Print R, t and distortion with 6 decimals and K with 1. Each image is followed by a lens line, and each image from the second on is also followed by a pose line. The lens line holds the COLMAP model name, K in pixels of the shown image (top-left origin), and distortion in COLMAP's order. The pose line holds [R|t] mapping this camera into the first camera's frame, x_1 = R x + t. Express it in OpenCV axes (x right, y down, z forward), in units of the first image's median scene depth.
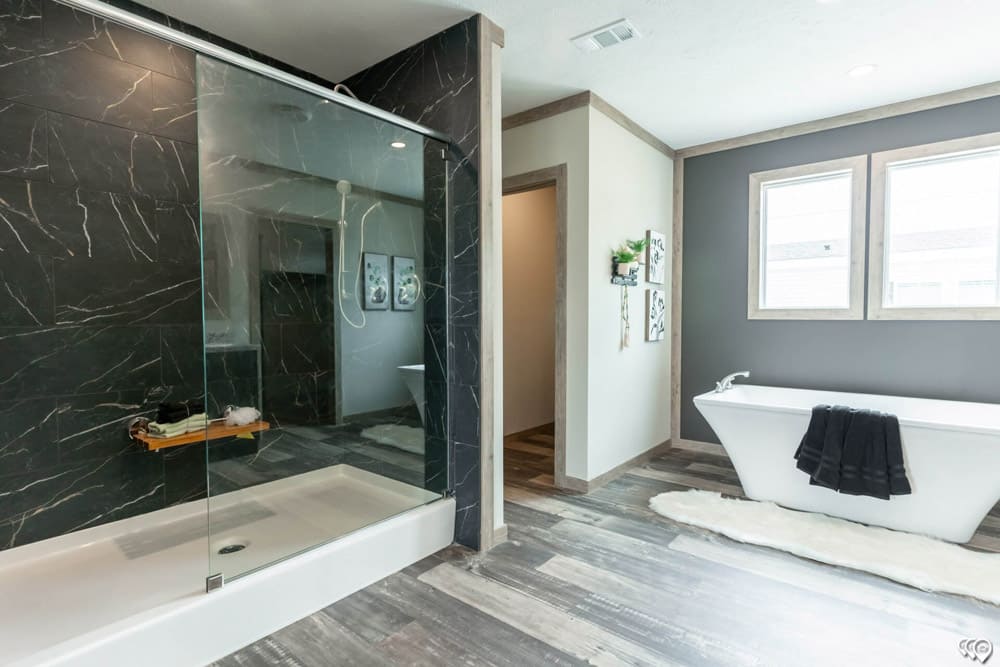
lens RADIAL K [[494.0, 0, 492.6], [0, 494.0, 340.3], [0, 0, 1]] dist [0.000845, 0.002341]
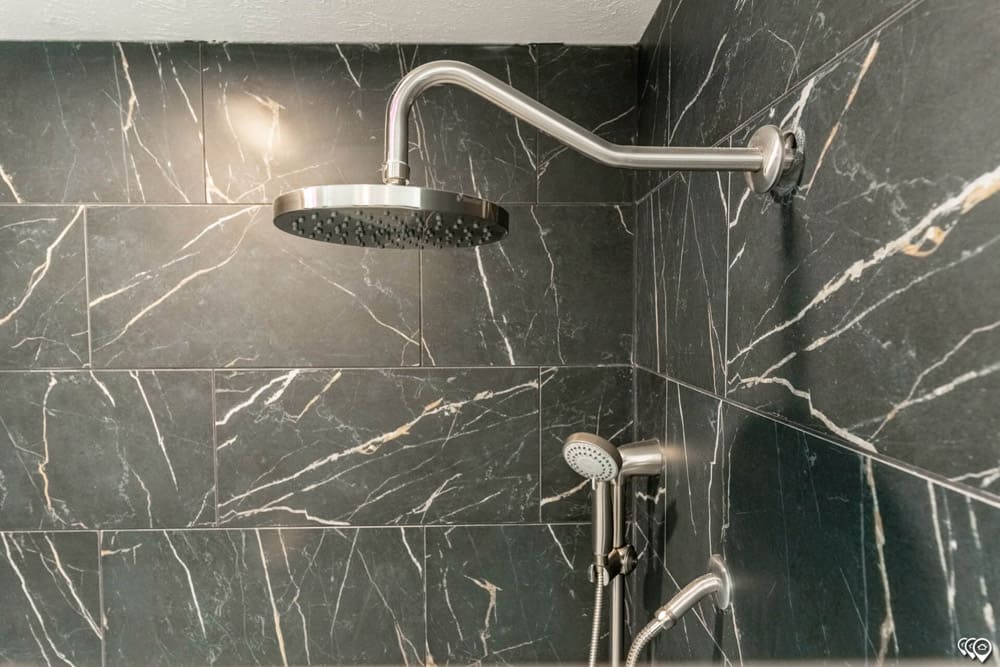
lens RADIAL K [[494.0, 0, 500.8], [0, 494.0, 332.4], [0, 0, 1]] dist [0.000845, 0.002341]
pose [[0.657222, 0.037737, -0.752752, -0.108722], [-0.036307, 0.999171, 0.018391, -0.267940], [0.752822, 0.015243, 0.658048, 0.571591]]
